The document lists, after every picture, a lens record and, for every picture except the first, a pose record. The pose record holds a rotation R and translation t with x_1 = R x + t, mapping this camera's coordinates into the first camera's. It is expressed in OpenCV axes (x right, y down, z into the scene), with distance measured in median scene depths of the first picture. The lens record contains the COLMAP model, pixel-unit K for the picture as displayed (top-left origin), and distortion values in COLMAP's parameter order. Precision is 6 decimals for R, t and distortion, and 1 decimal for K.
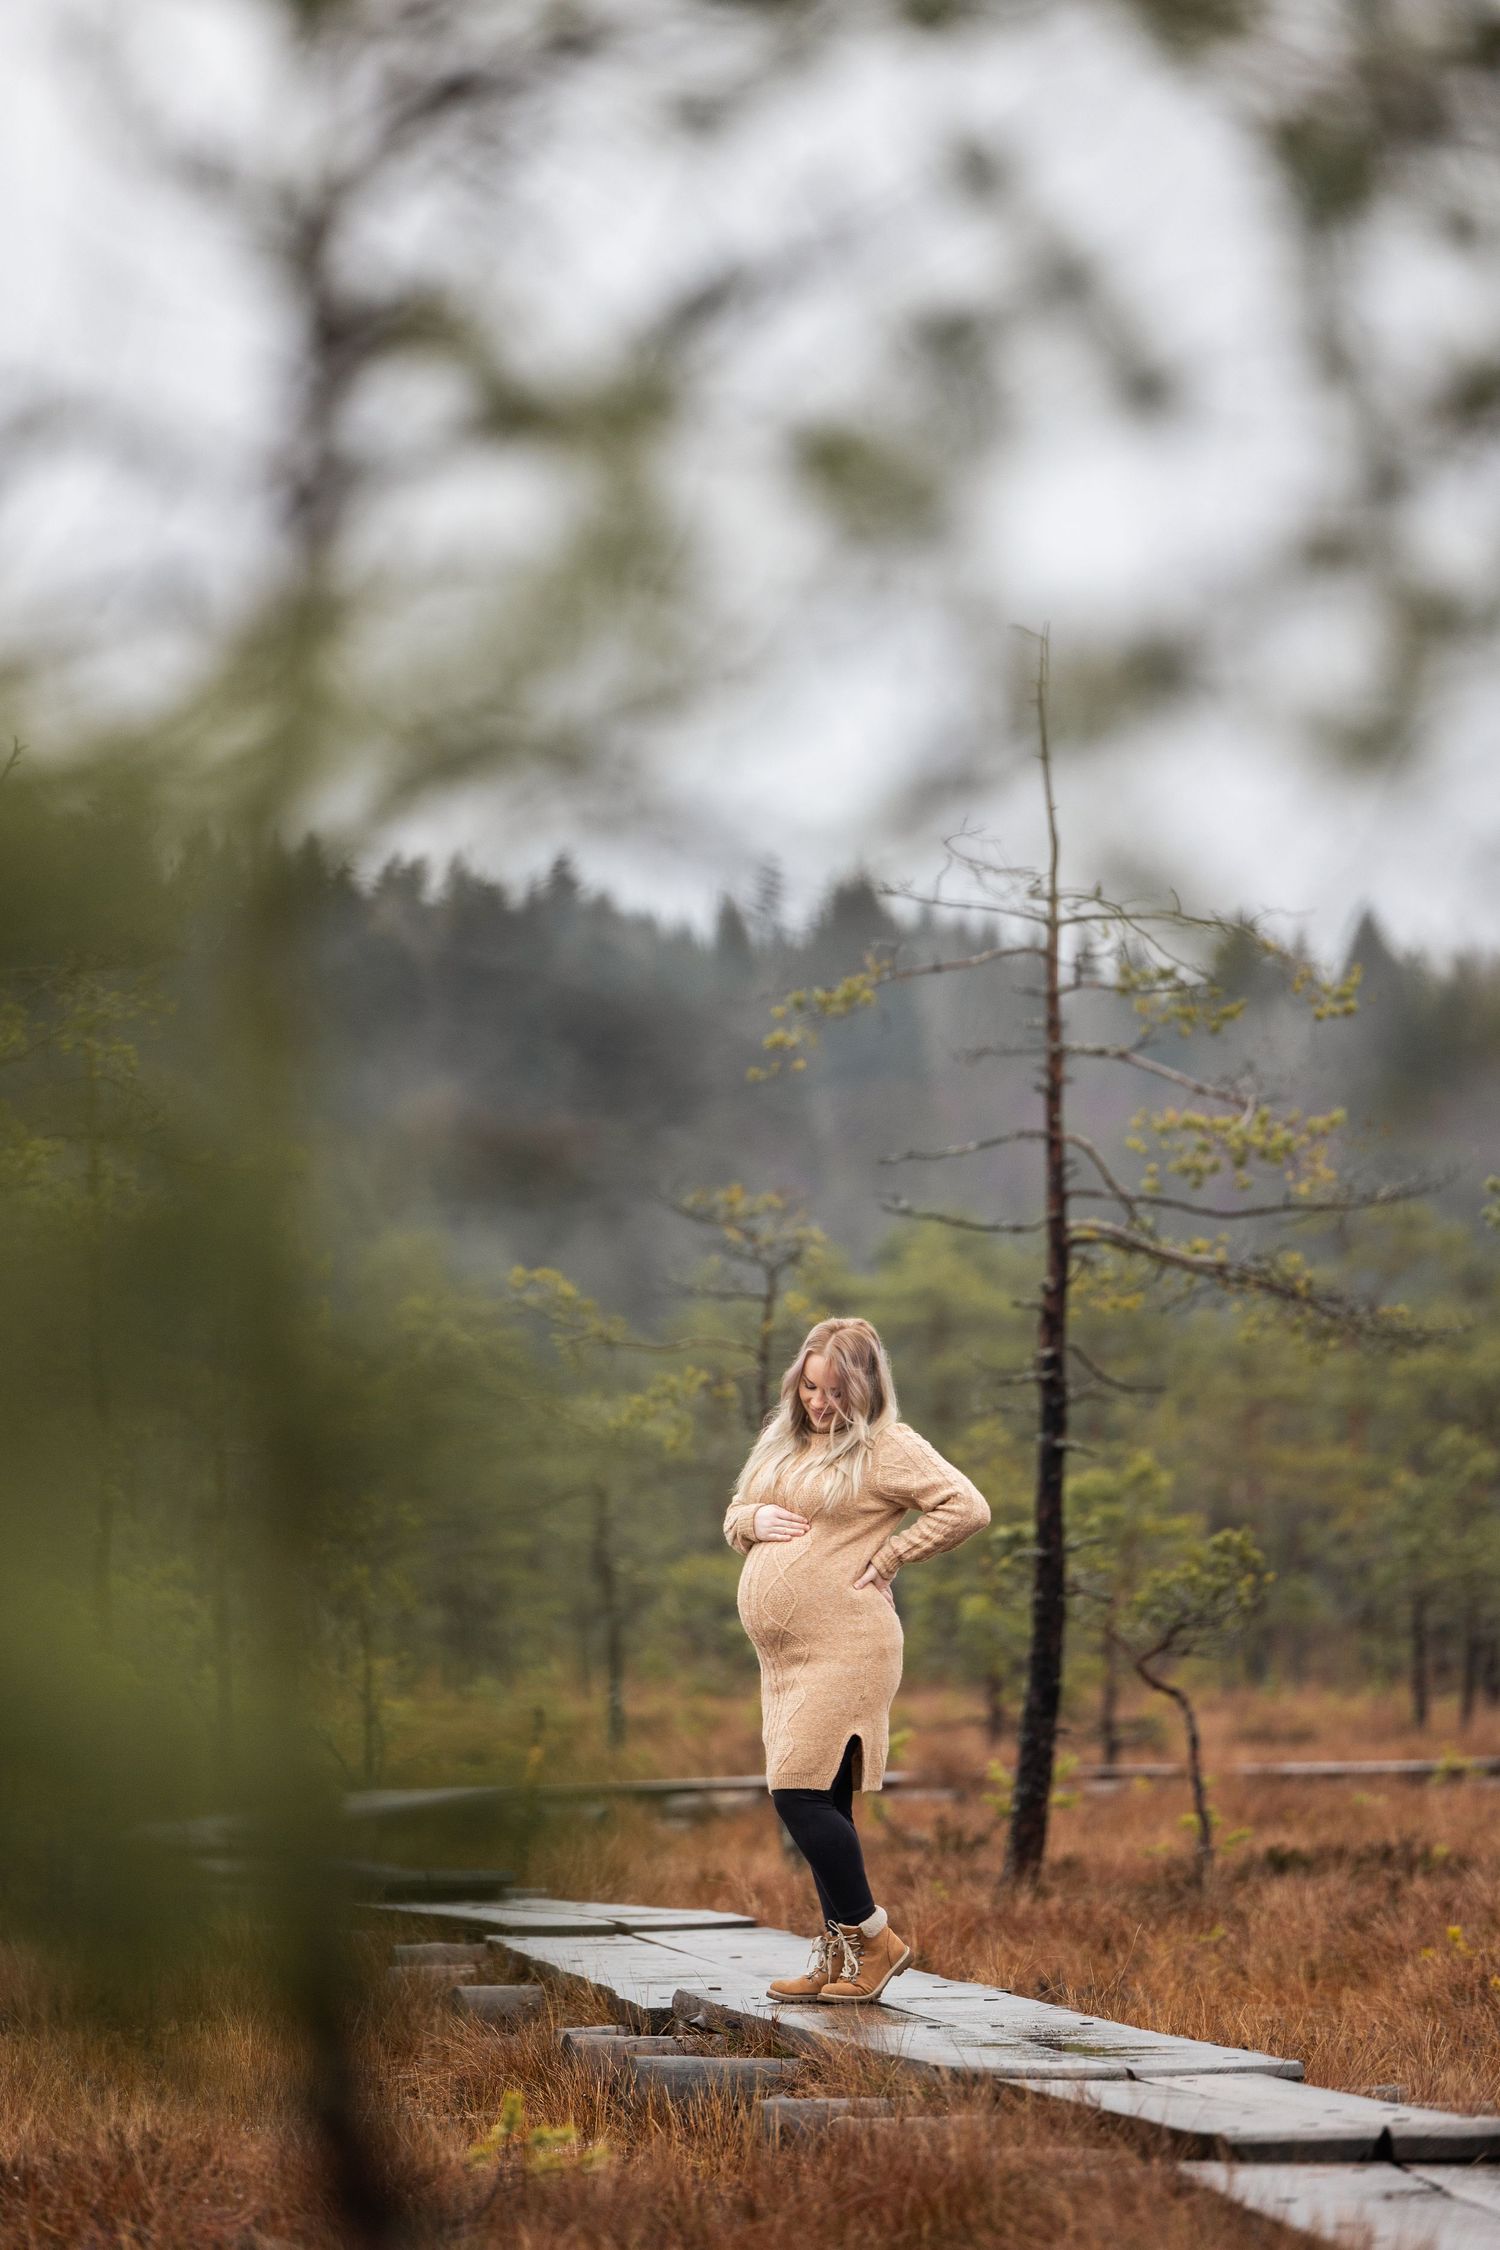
lens RADIAL K [[12428.6, 0, 745.4], [0, 12428.6, 1127.6], [0, 0, 1]] dist [0.187865, 0.000000]
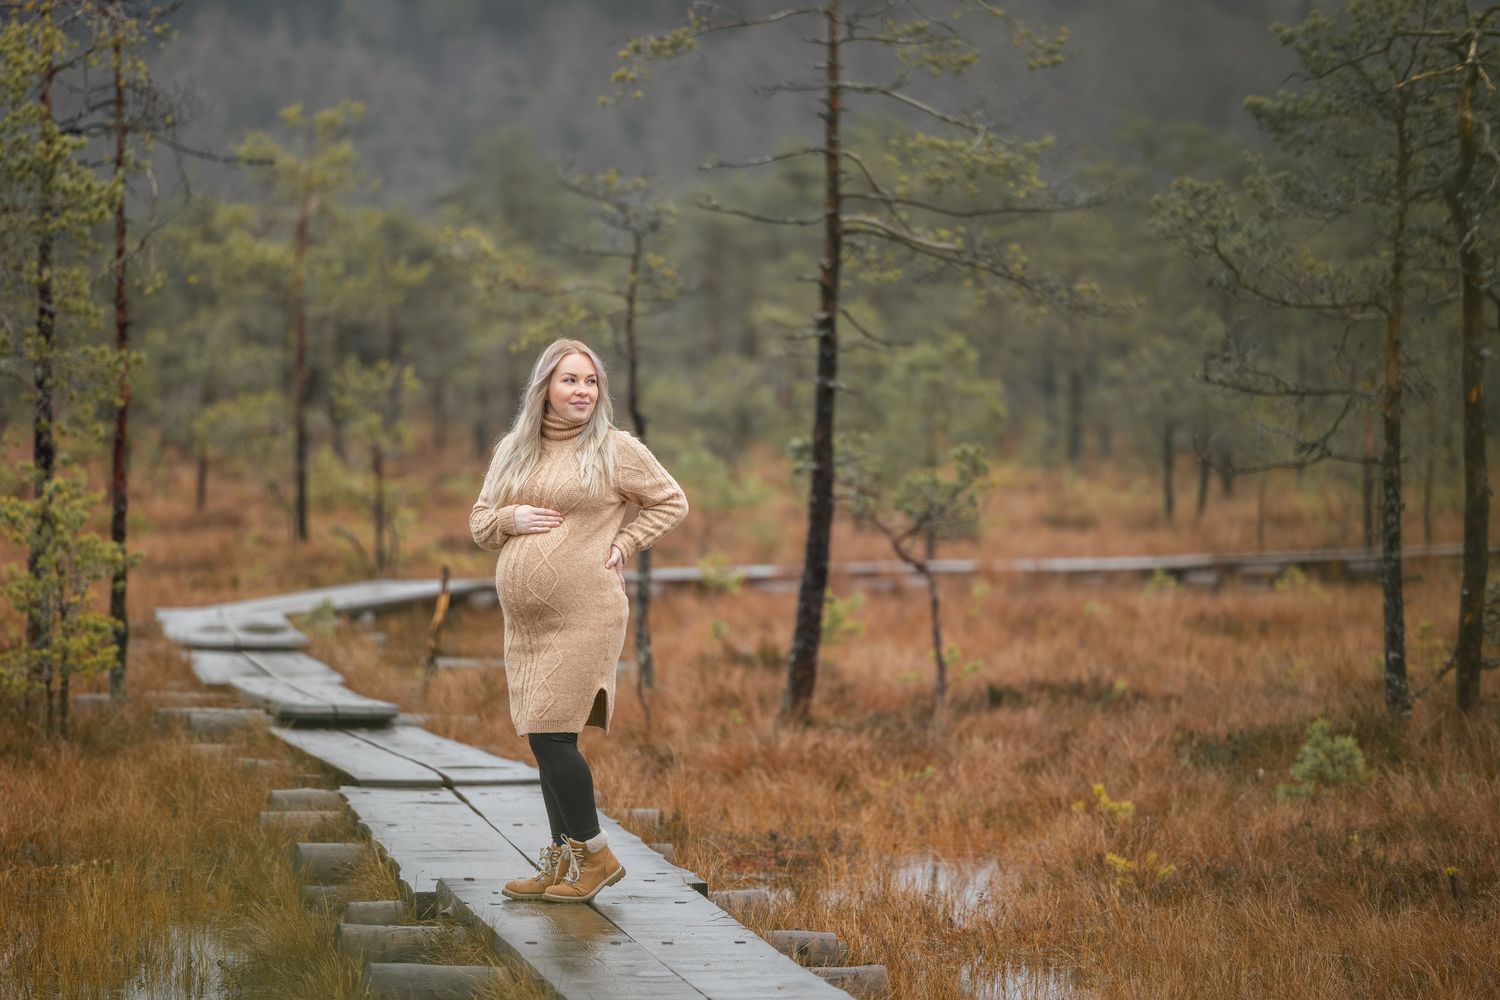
lens RADIAL K [[8285.8, 0, 754.7], [0, 8285.8, 499.3], [0, 0, 1]] dist [0.187865, 0.000000]
pose [[0.999766, 0.021377, -0.003169, 0.020213], [-0.021163, 0.998159, 0.056844, -0.012327], [0.004378, -0.056763, 0.998378, 0.119924]]
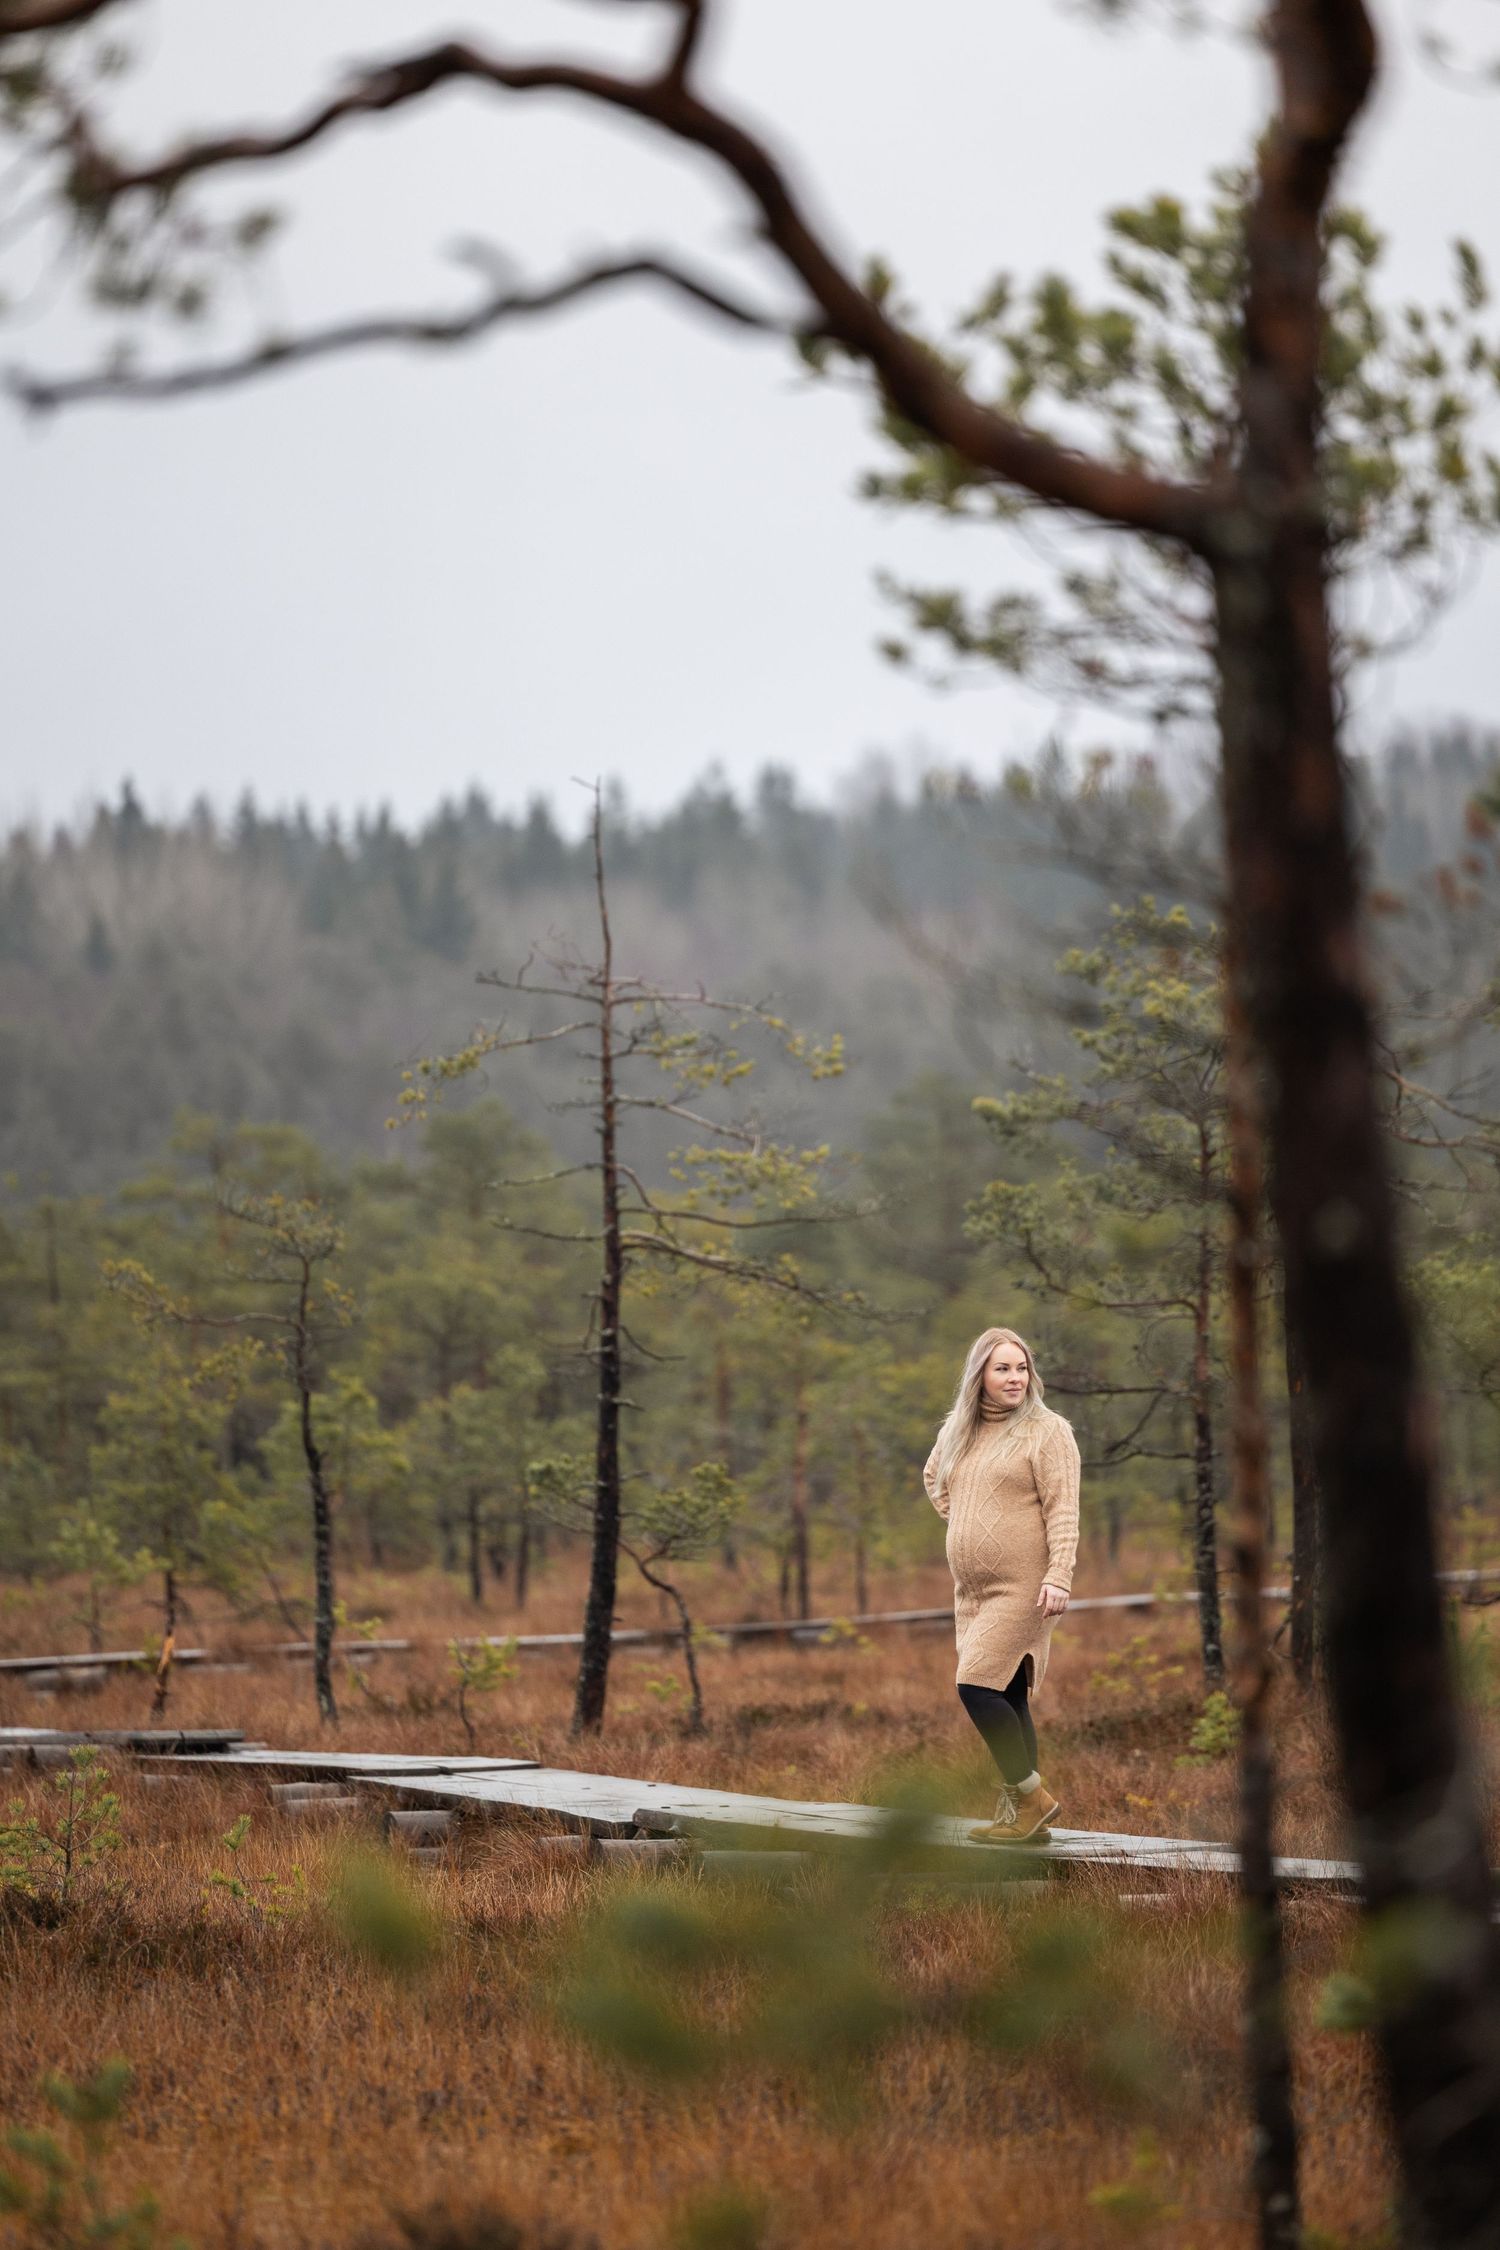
lens RADIAL K [[12428.6, 0, 750.9], [0, 12428.6, 1125.9], [0, 0, 1]] dist [0.187865, 0.000000]
pose [[0.992684, -0.006660, 0.120561, -0.118516], [0.005336, 0.999922, 0.011297, -0.018404], [-0.120627, -0.010571, 0.992642, -0.304857]]
